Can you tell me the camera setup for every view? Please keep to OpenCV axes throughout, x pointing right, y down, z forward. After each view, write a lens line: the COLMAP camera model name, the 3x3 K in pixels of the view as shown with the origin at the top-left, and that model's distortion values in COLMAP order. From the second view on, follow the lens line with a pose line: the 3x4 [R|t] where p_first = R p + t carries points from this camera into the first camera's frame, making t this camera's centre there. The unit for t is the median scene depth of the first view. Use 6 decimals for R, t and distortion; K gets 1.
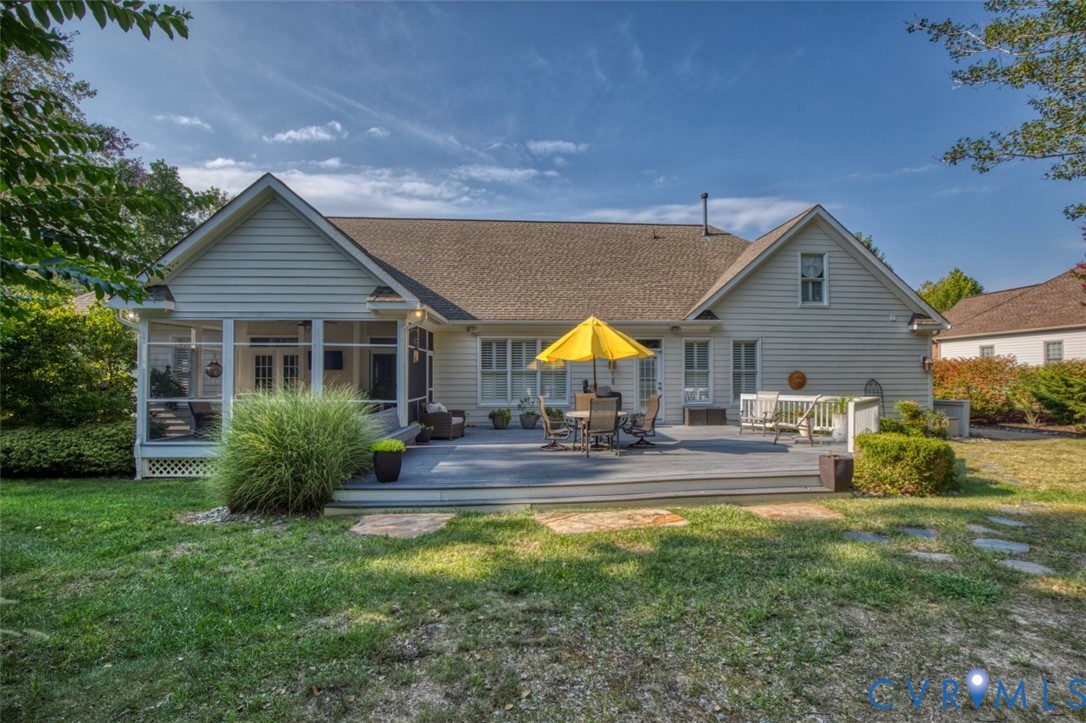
lens RADIAL K [[506.1, 0, 543.0], [0, 506.1, 361.5], [0, 0, 1]] dist [-0.000550, 0.000179]
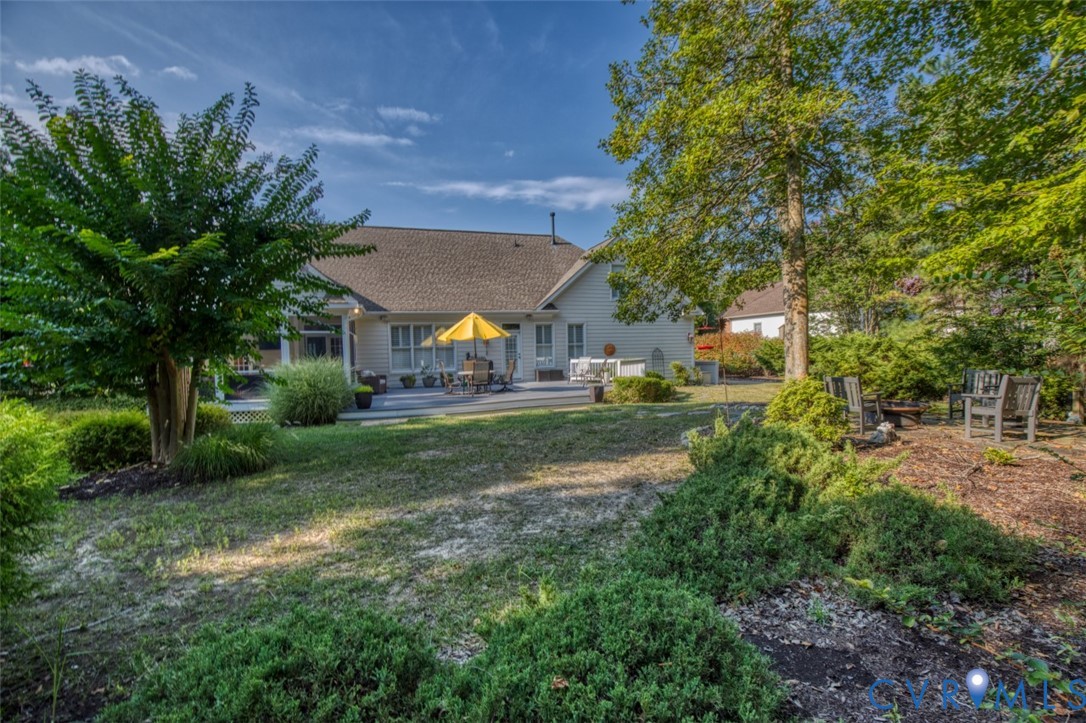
lens RADIAL K [[506.1, 0, 543.0], [0, 506.1, 361.5], [0, 0, 1]] dist [-0.000550, 0.000179]
pose [[0.969572, -0.028153, 0.243183, -0.058722], [0.017004, 0.998711, 0.047826, -0.003782], [-0.244216, -0.042236, 0.968801, -0.439961]]
